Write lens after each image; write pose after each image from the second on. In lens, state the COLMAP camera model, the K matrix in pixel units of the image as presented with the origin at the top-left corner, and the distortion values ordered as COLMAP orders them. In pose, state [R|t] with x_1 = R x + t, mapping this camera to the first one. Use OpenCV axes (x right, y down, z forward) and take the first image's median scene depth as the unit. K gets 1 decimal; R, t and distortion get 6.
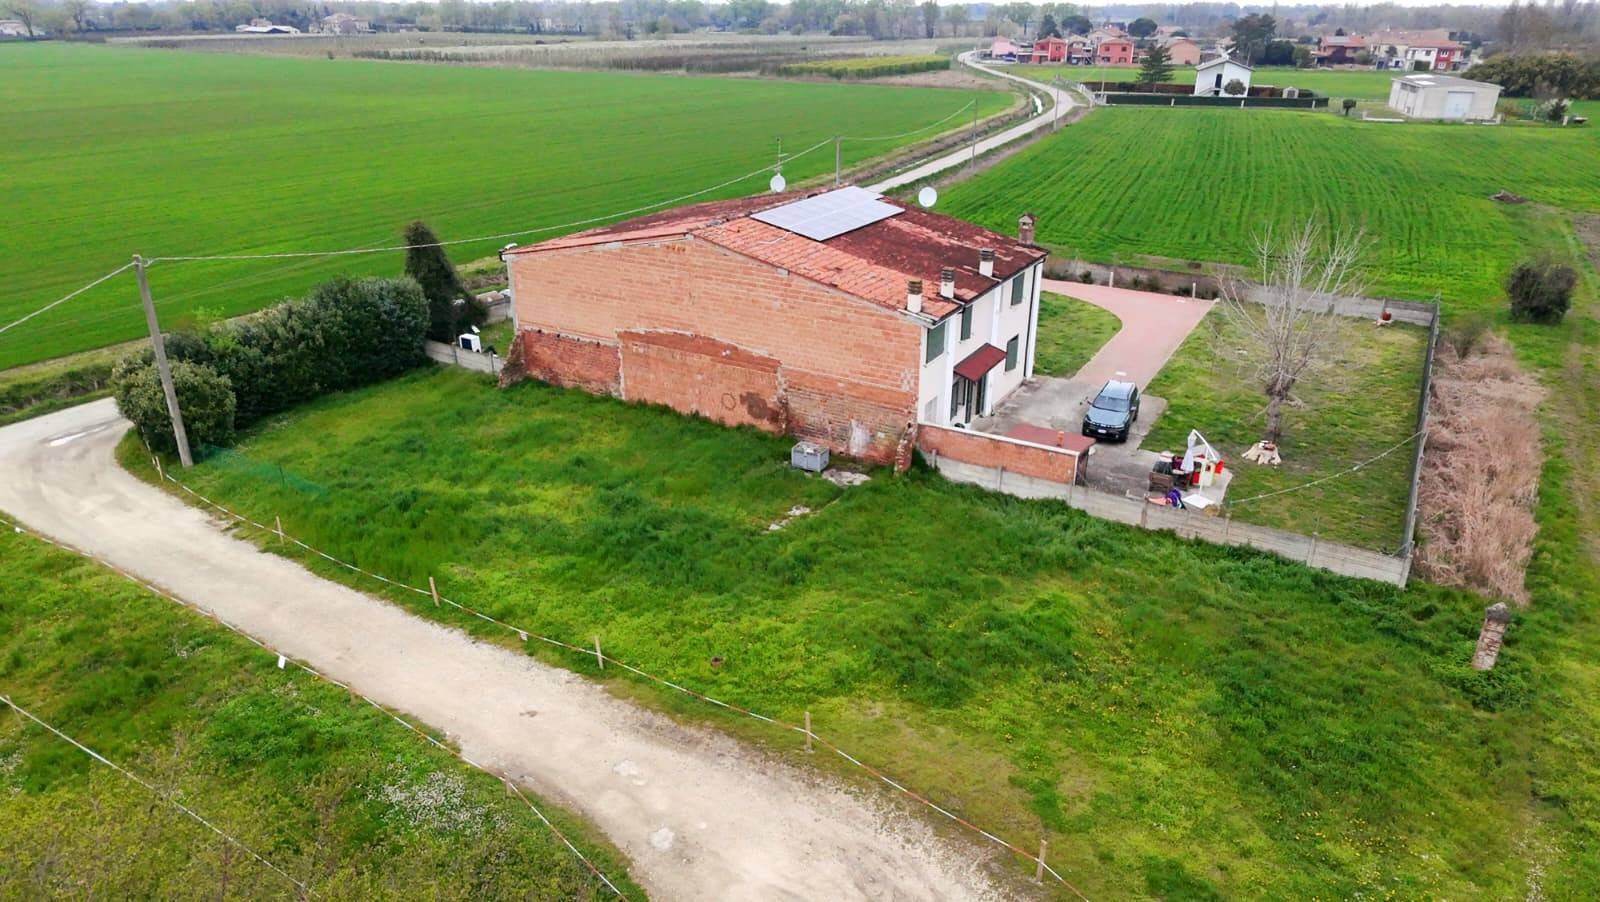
lens RADIAL K [[1021.2, 0, 806.6], [0, 1021.2, 446.4], [0, 0, 1]] dist [0.001352, 0.000589]
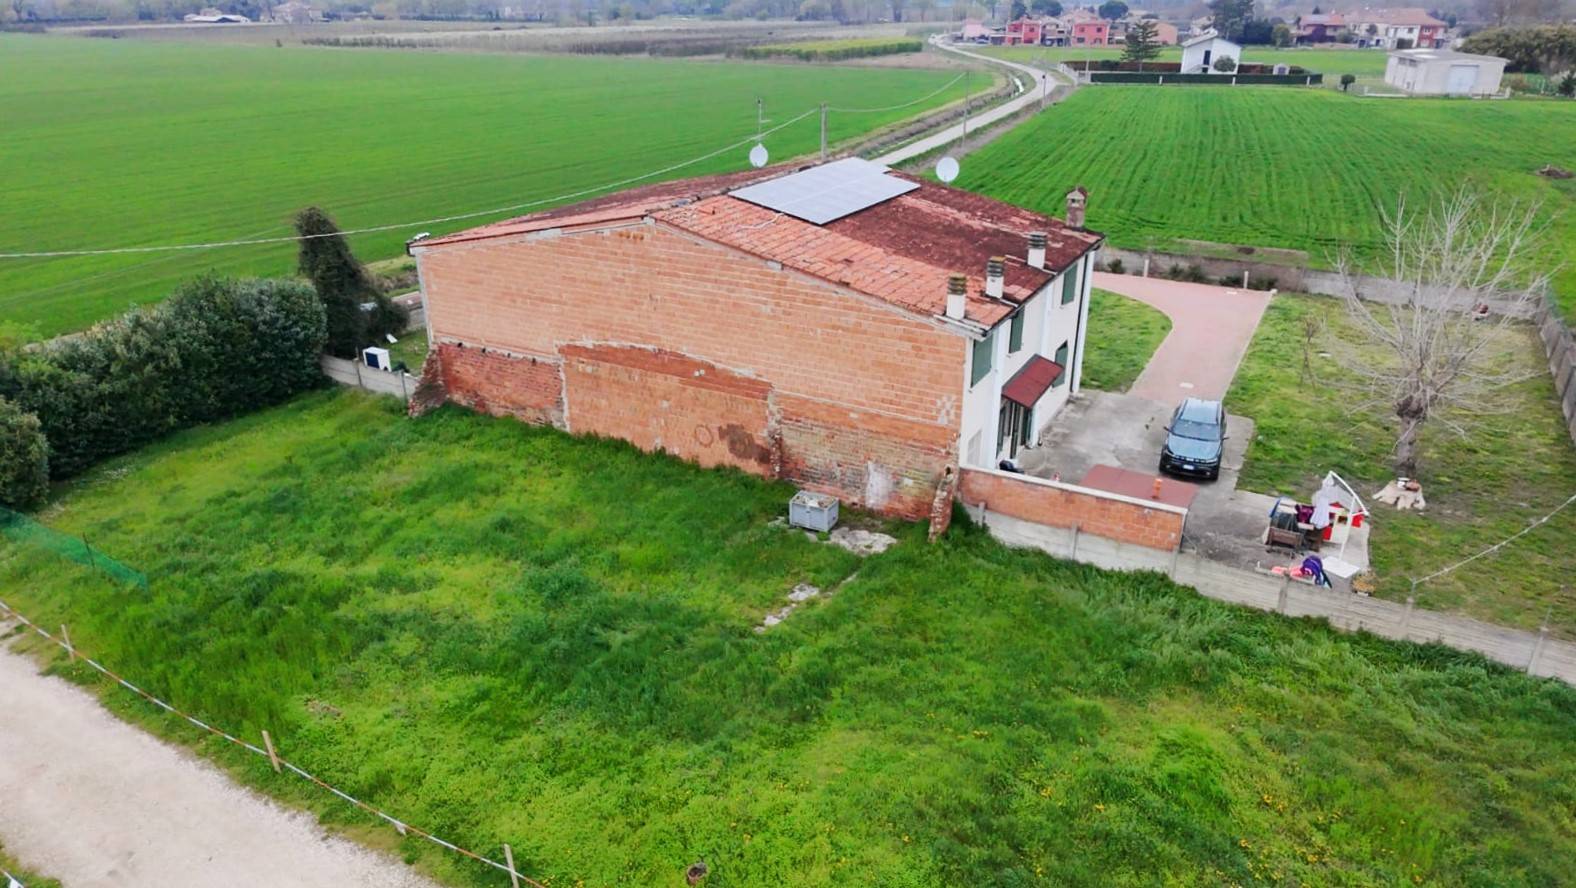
lens RADIAL K [[1024.5, 0, 794.2], [0, 1024.5, 442.5], [0, 0, 1]] dist [0.002673, -0.000838]
pose [[0.999752, -0.014596, 0.016823, -0.021859], [0.014511, 0.999881, 0.005155, -0.042387], [-0.016896, -0.004910, 0.999845, 0.233439]]
